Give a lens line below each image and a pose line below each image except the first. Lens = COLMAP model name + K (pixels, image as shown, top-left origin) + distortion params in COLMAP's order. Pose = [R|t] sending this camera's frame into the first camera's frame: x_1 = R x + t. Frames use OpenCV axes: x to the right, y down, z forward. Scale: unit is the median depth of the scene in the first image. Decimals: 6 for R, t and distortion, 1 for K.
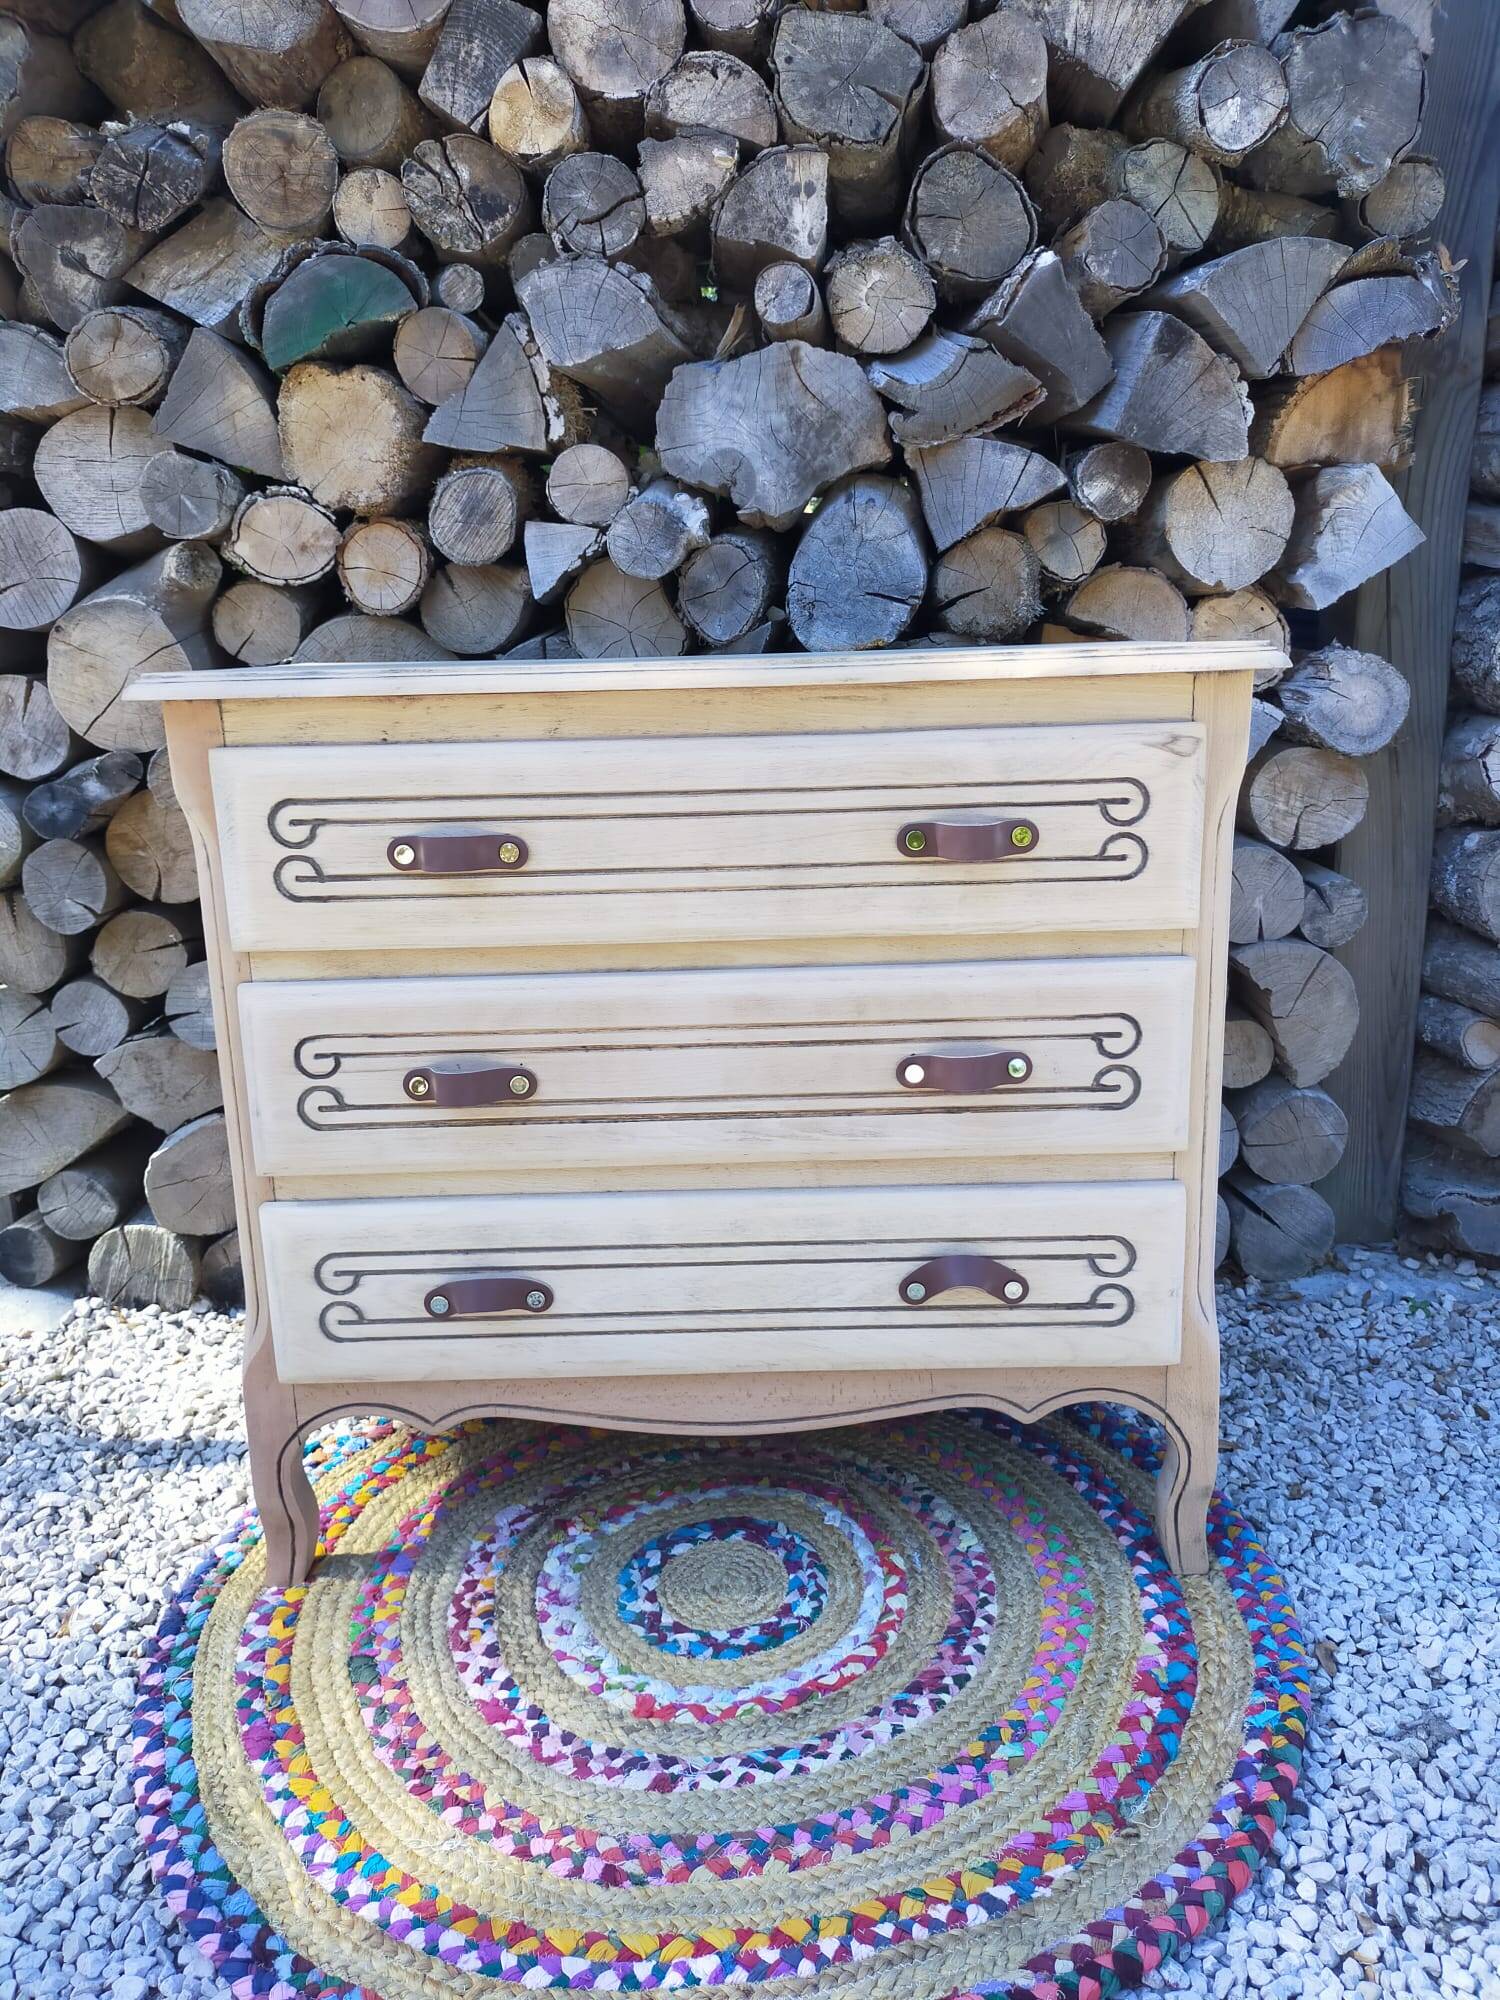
lens RADIAL K [[1523.3, 0, 757.2], [0, 1523.3, 998.0], [0, 0, 1]] dist [0.013199, -0.024641]
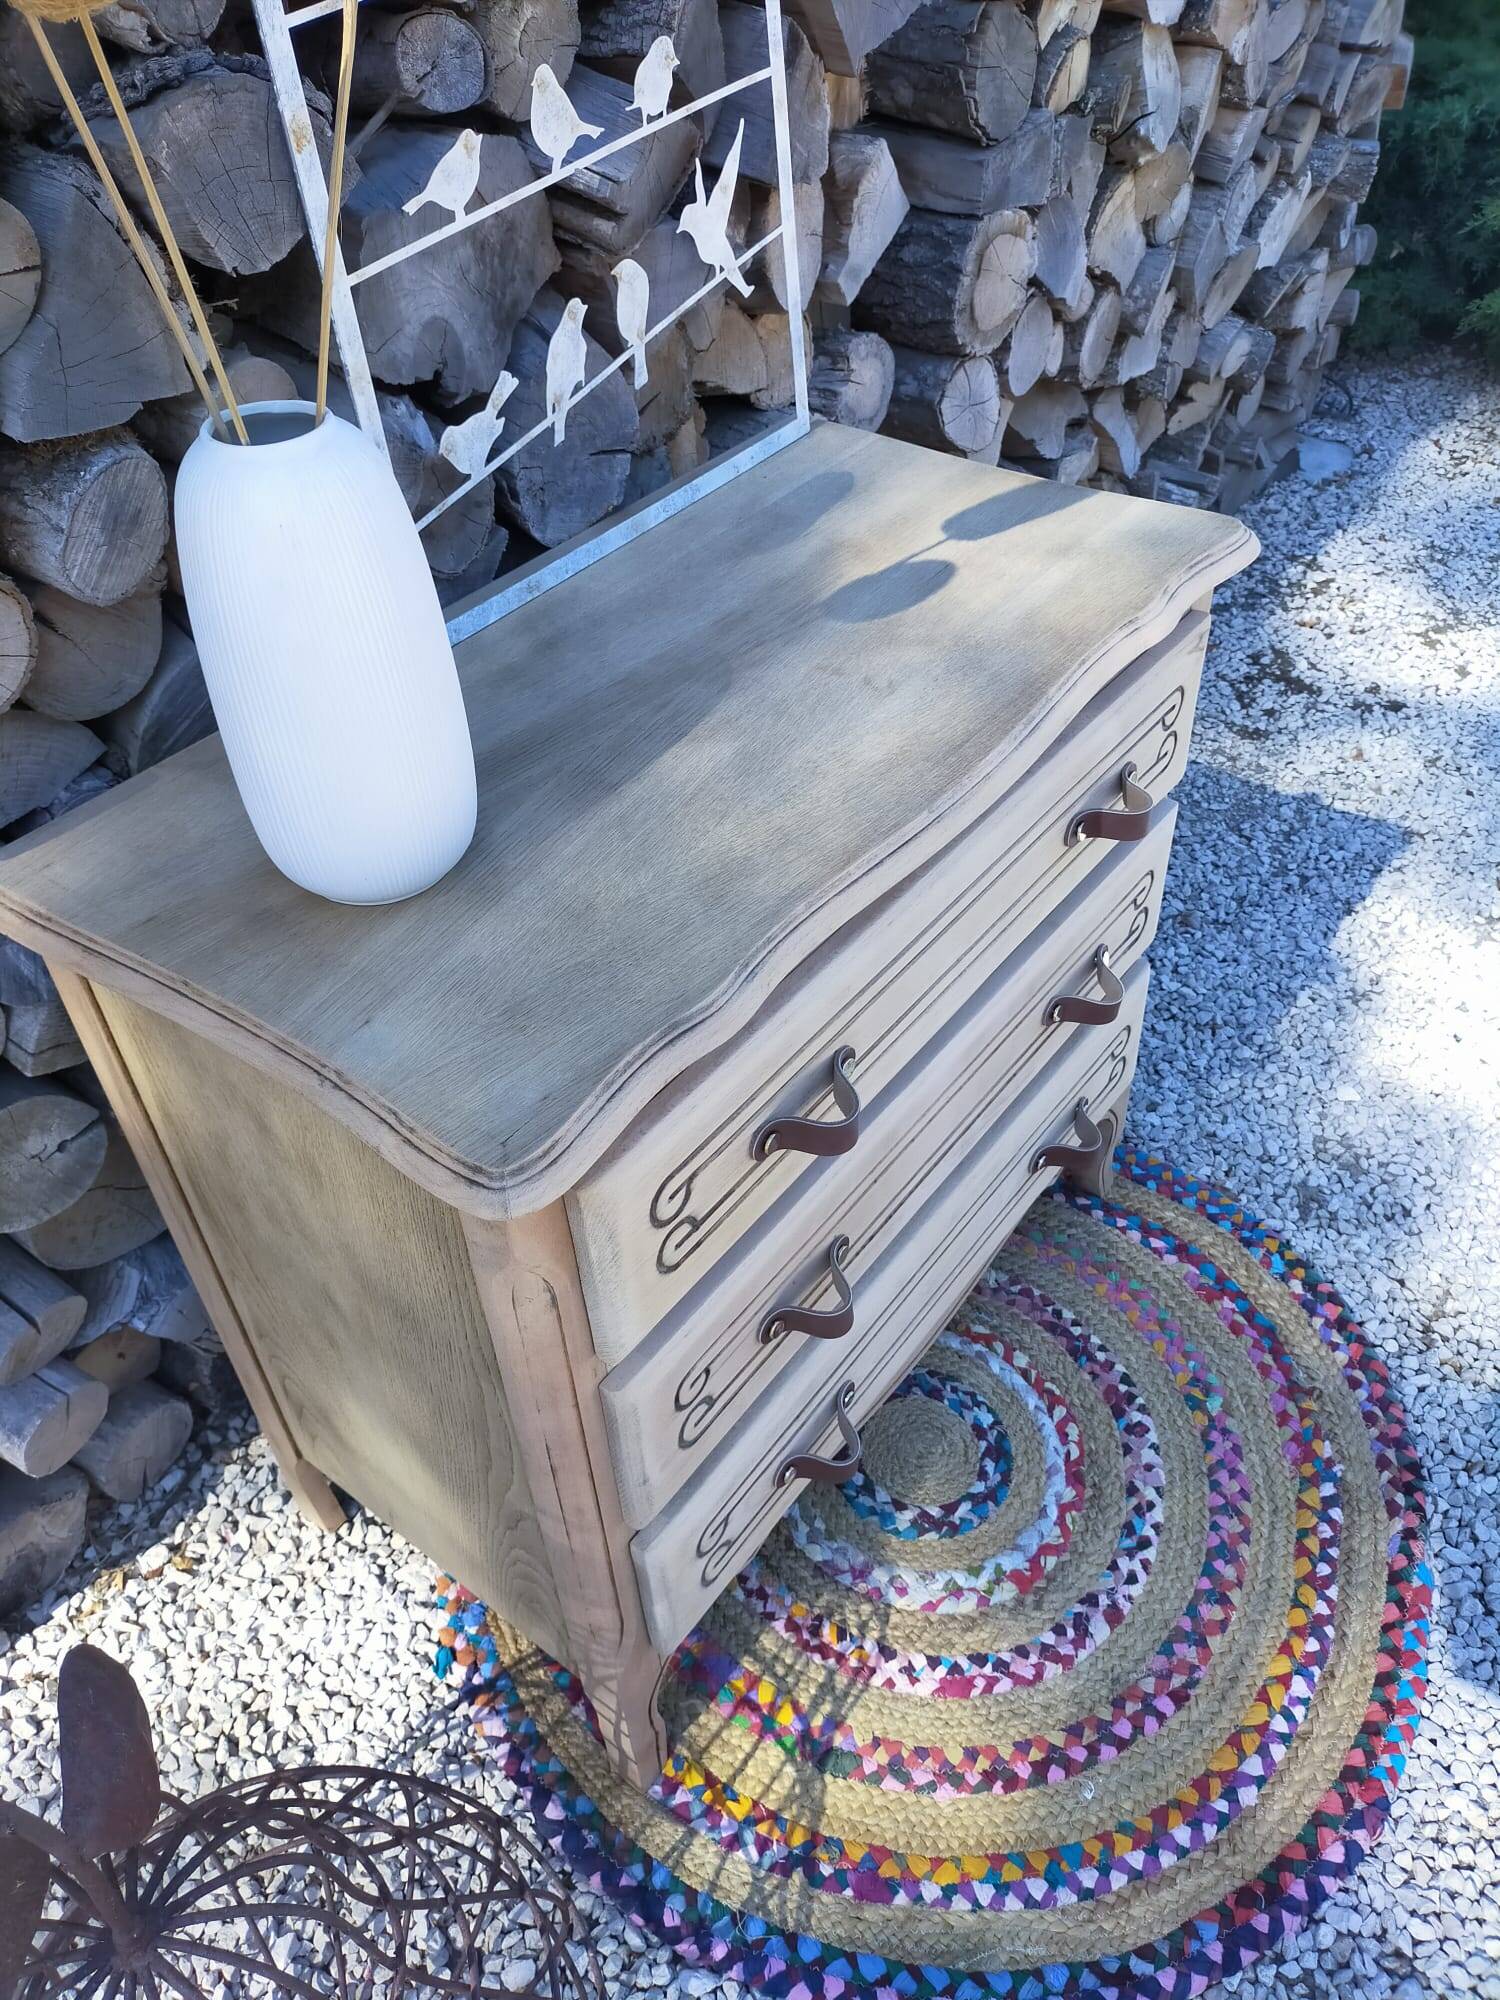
lens RADIAL K [[1523.3, 0, 749.3], [0, 1523.3, 1003.7], [0, 0, 1]] dist [0.013199, -0.024641]
pose [[0.599395, -0.532574, 0.597570, -0.623423], [0.215392, 0.826317, 0.520391, -0.525795], [-0.770929, -0.183208, 0.610003, 0.495901]]
